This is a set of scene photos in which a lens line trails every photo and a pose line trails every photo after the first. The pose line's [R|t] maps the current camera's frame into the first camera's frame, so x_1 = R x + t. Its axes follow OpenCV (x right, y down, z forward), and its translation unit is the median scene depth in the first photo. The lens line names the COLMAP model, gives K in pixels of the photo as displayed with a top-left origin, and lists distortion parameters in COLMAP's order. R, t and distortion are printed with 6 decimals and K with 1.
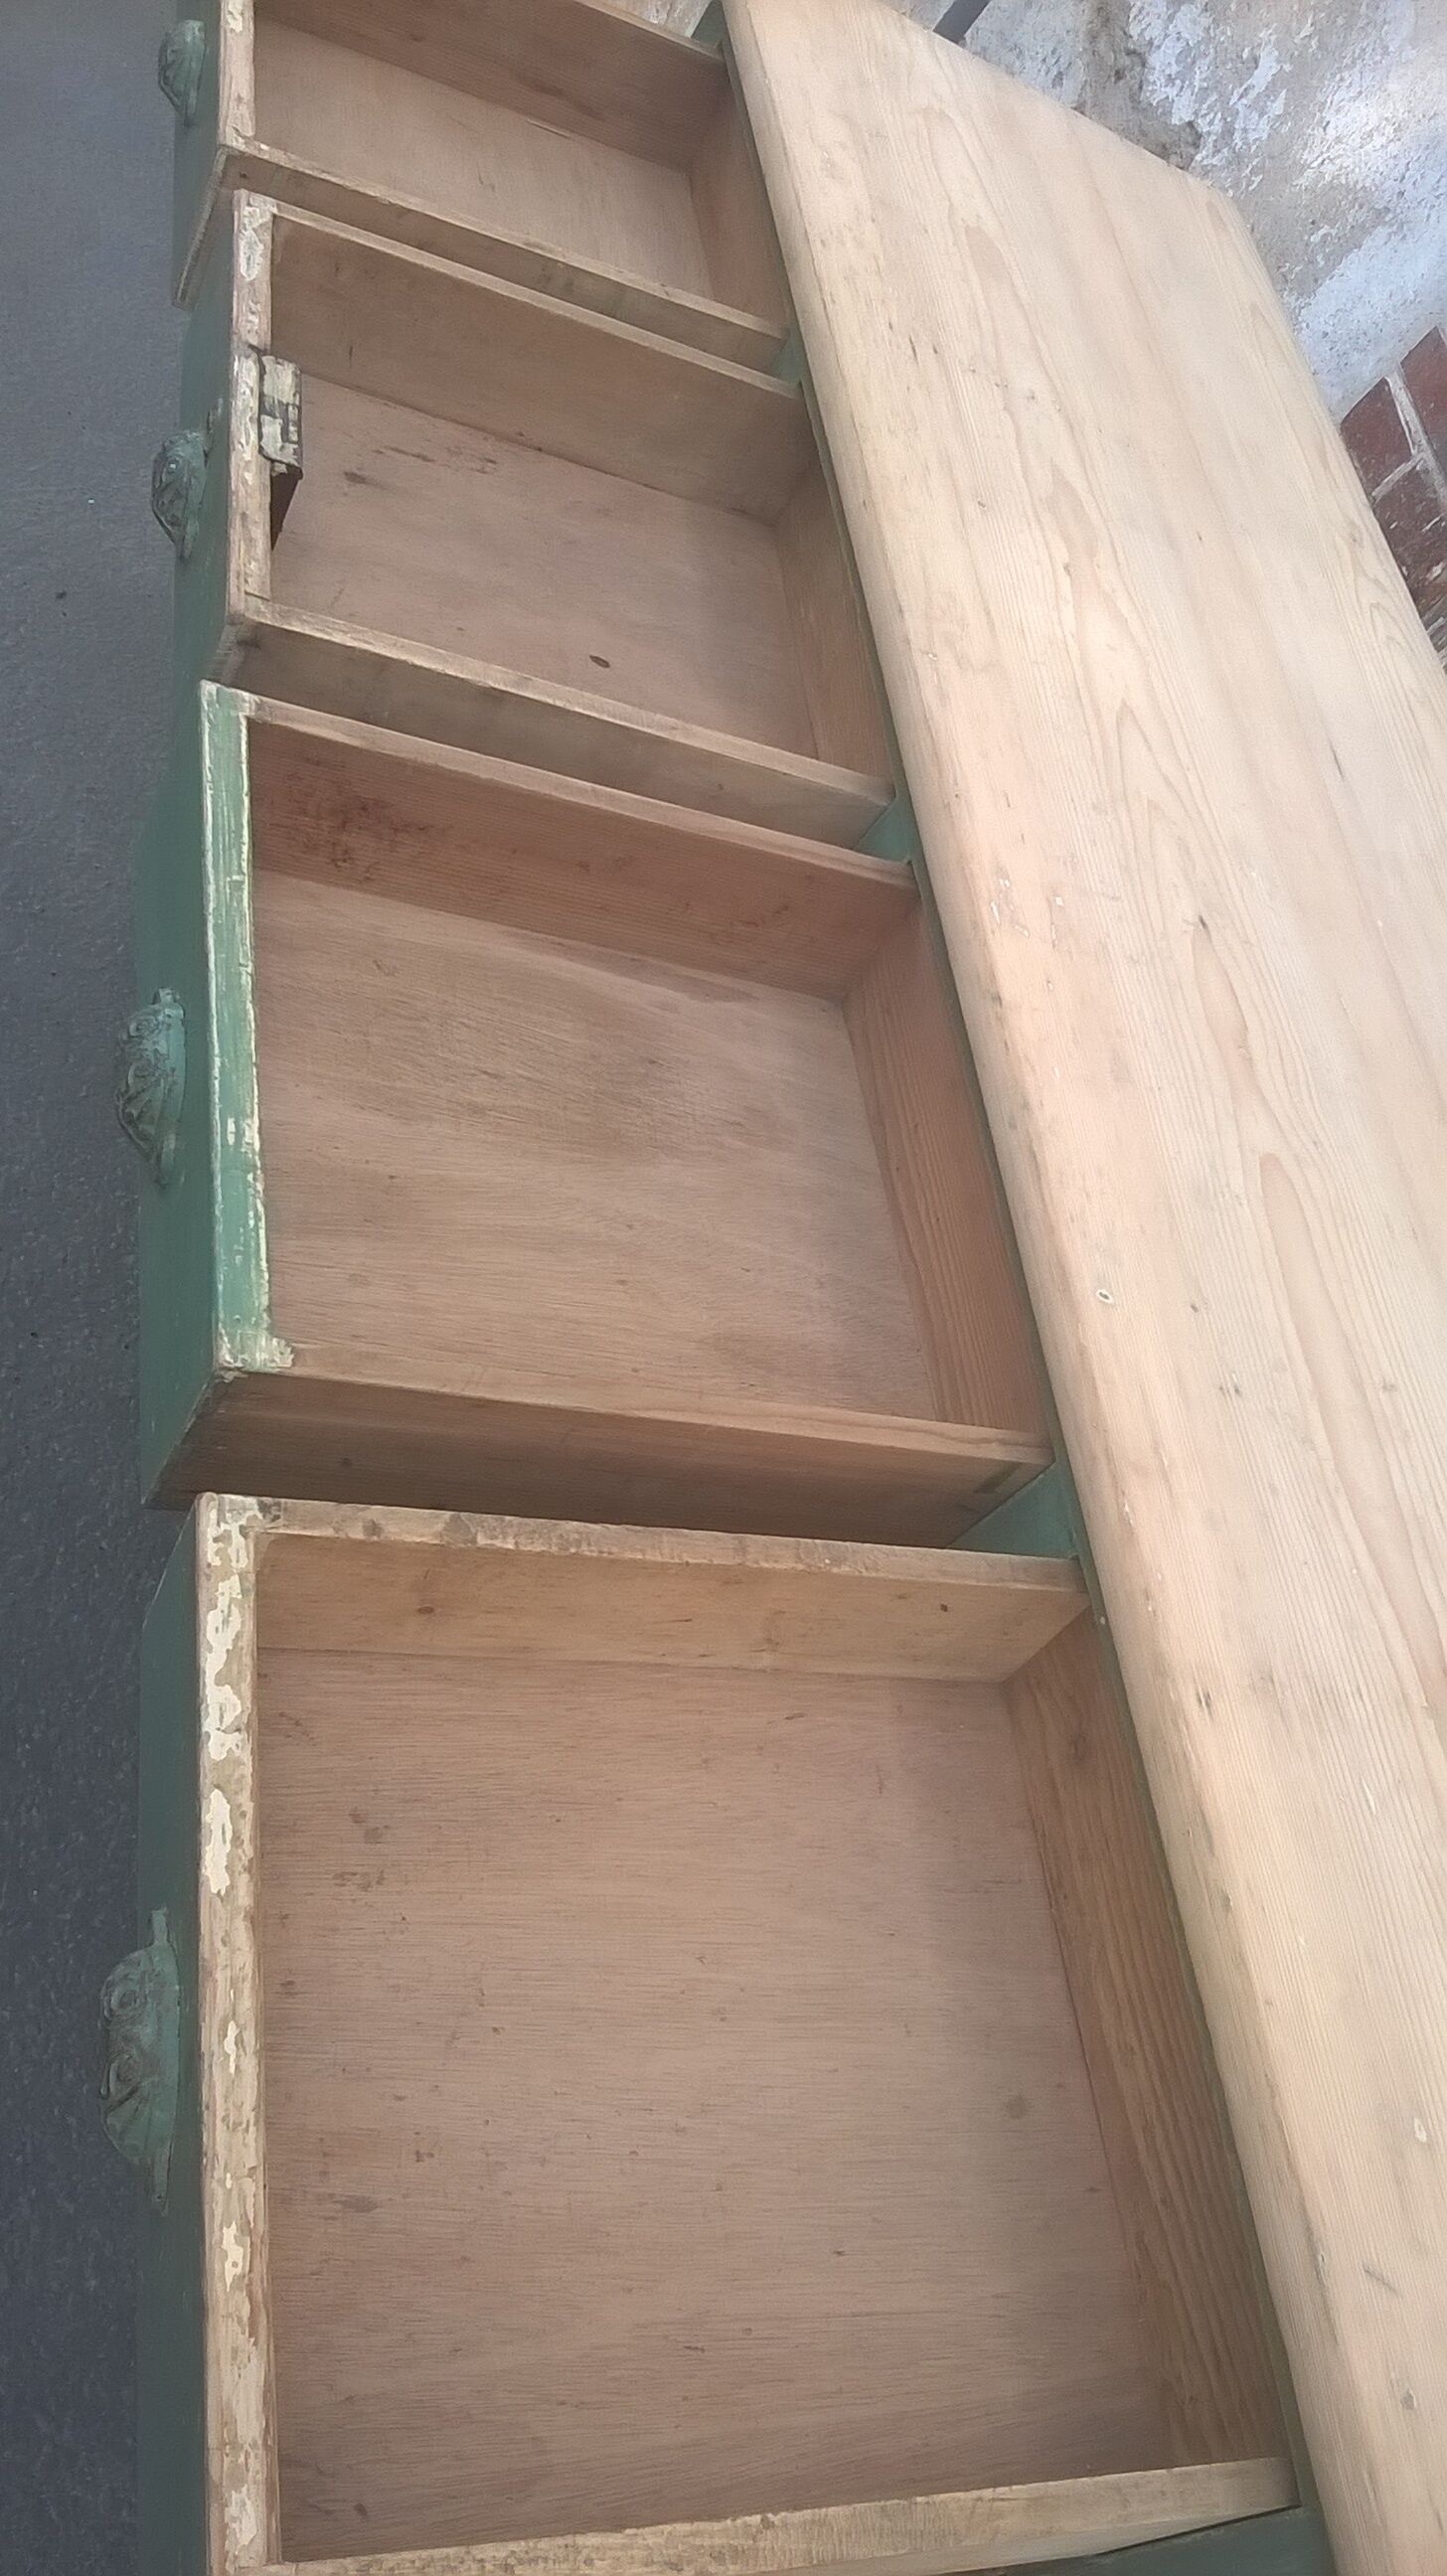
lens RADIAL K [[2241.5, 0, 730.1], [0, 2241.5, 1312.9], [0, 0, 1]] dist [0.045079, -0.166646]
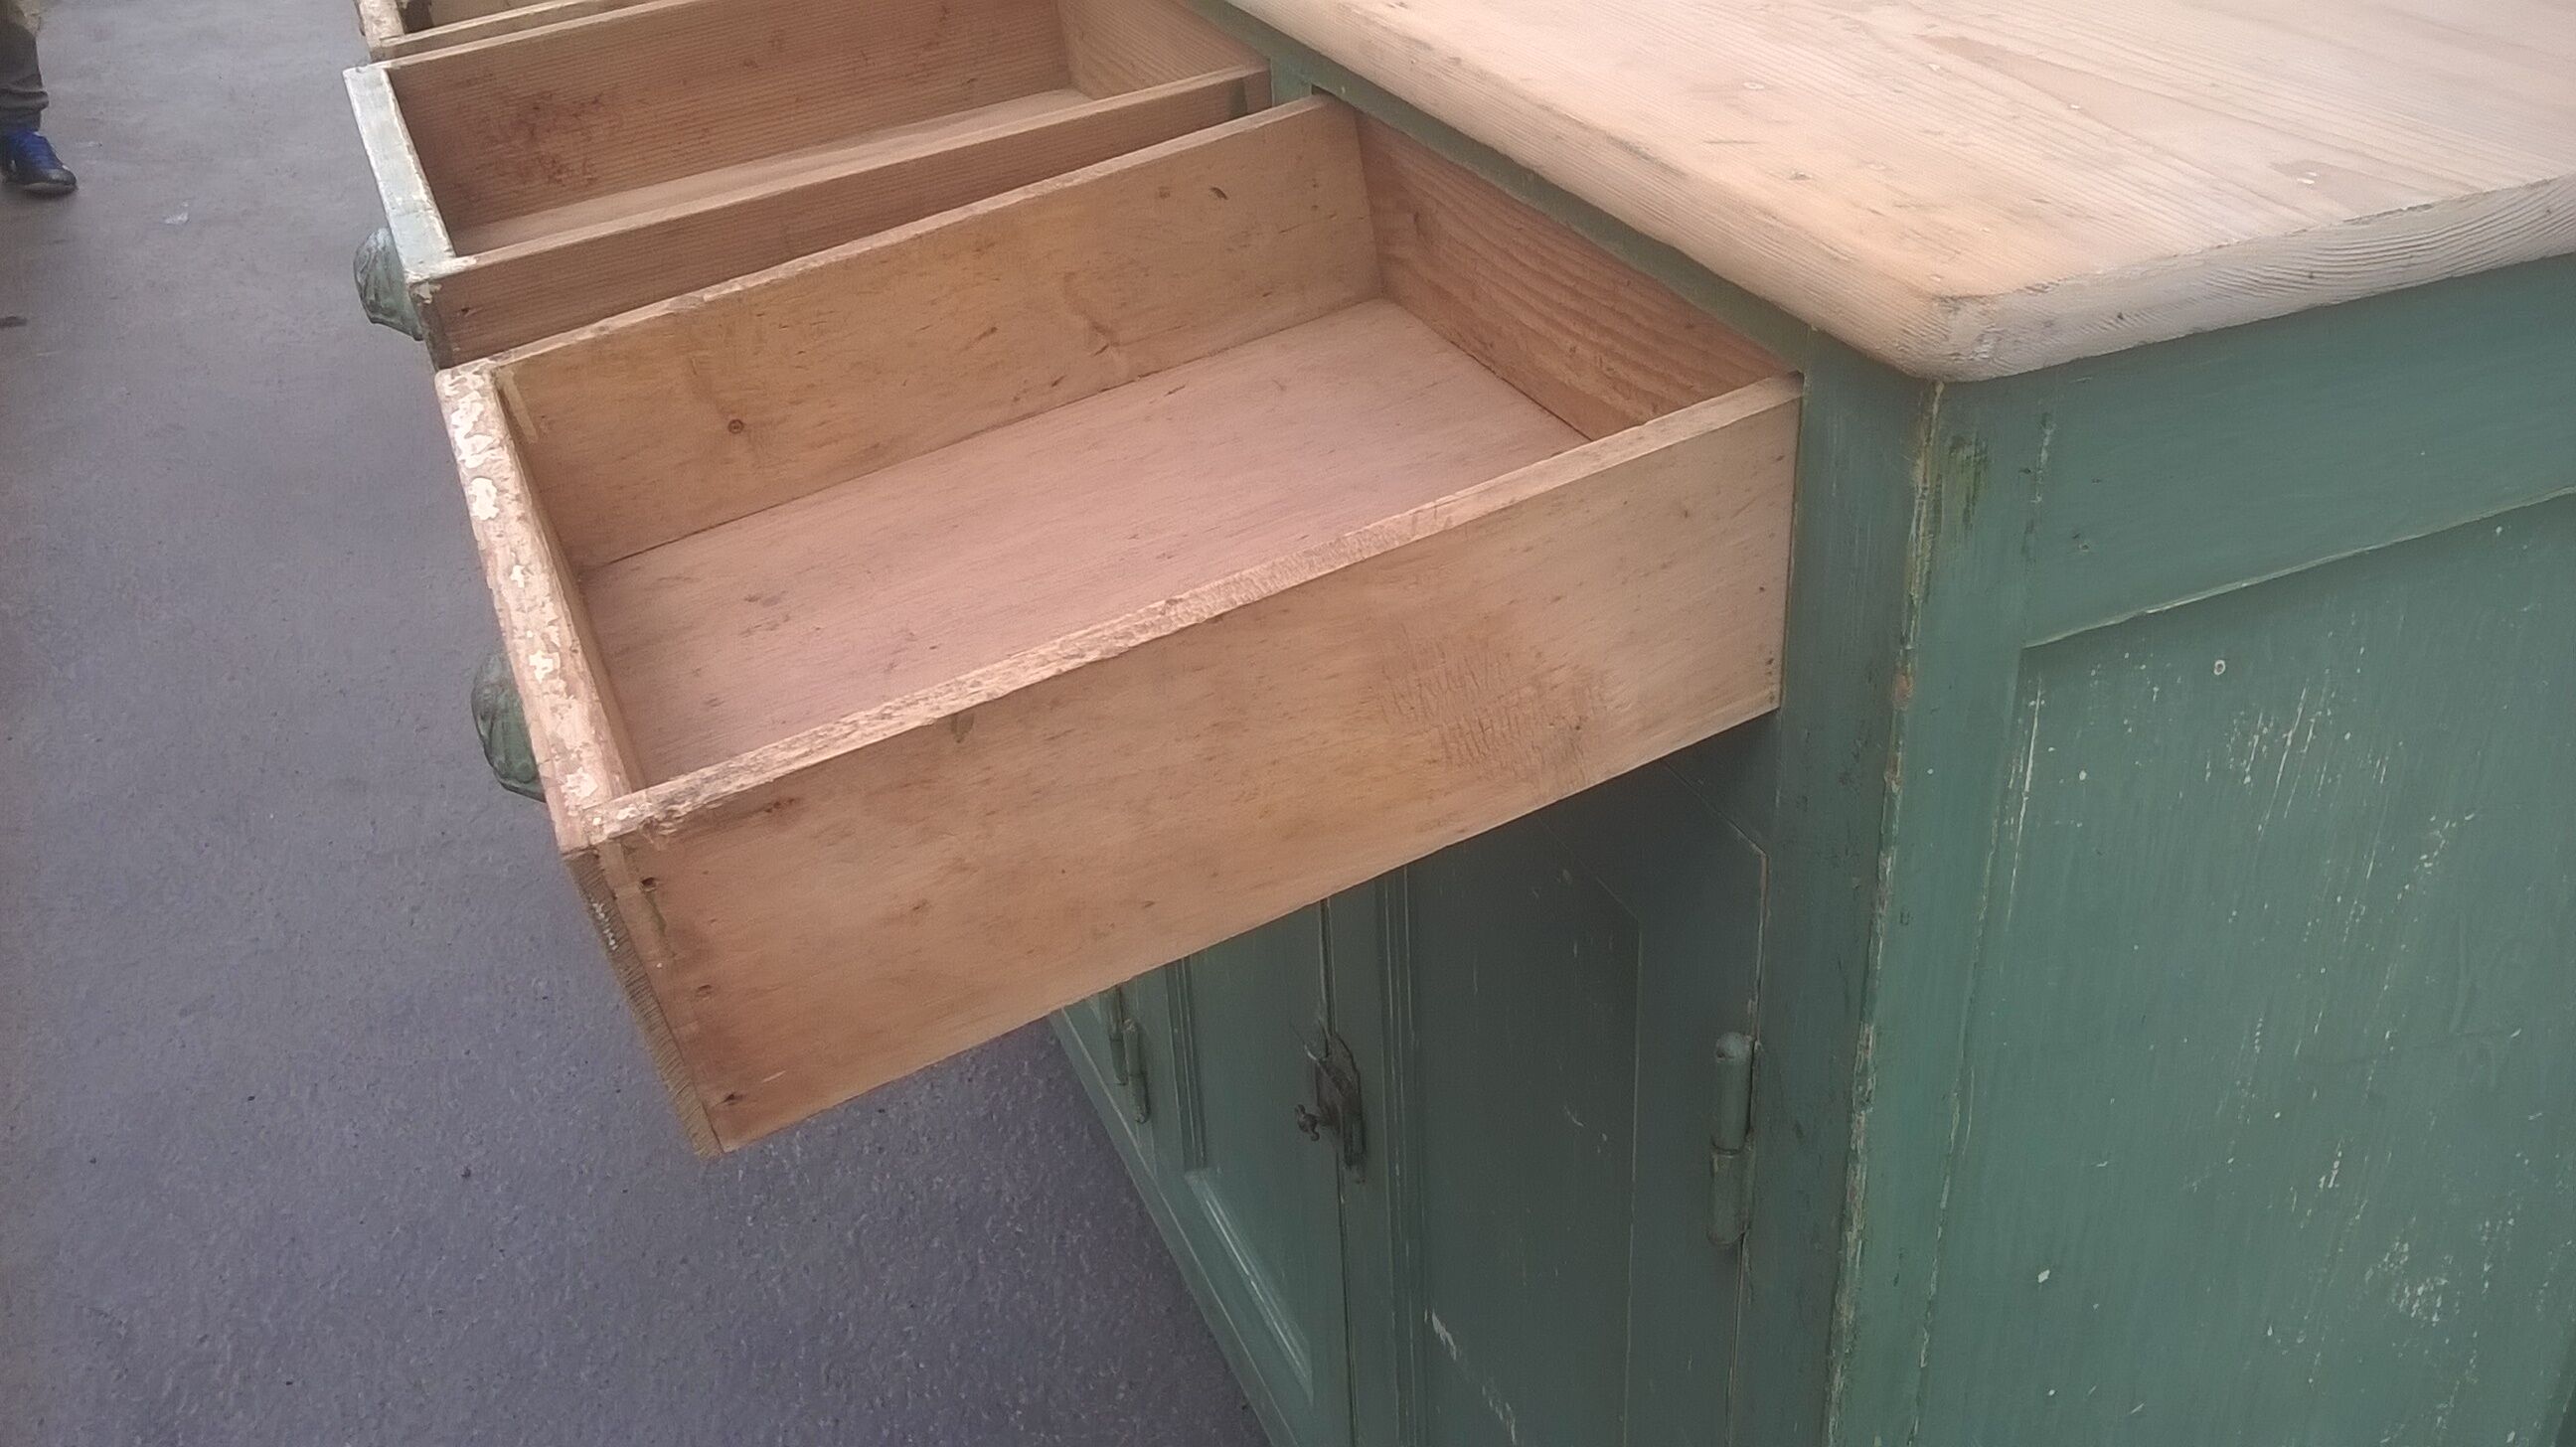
lens RADIAL K [[2241.5, 0, 1293.7], [0, 2241.5, 716.2], [0, 0, 1]] dist [0.045079, -0.166646]
pose [[0.811080, -0.577314, -0.094110, 0.100352], [0.521053, 0.786200, -0.332253, 0.799943], [0.265804, 0.220447, 0.938483, 0.166463]]
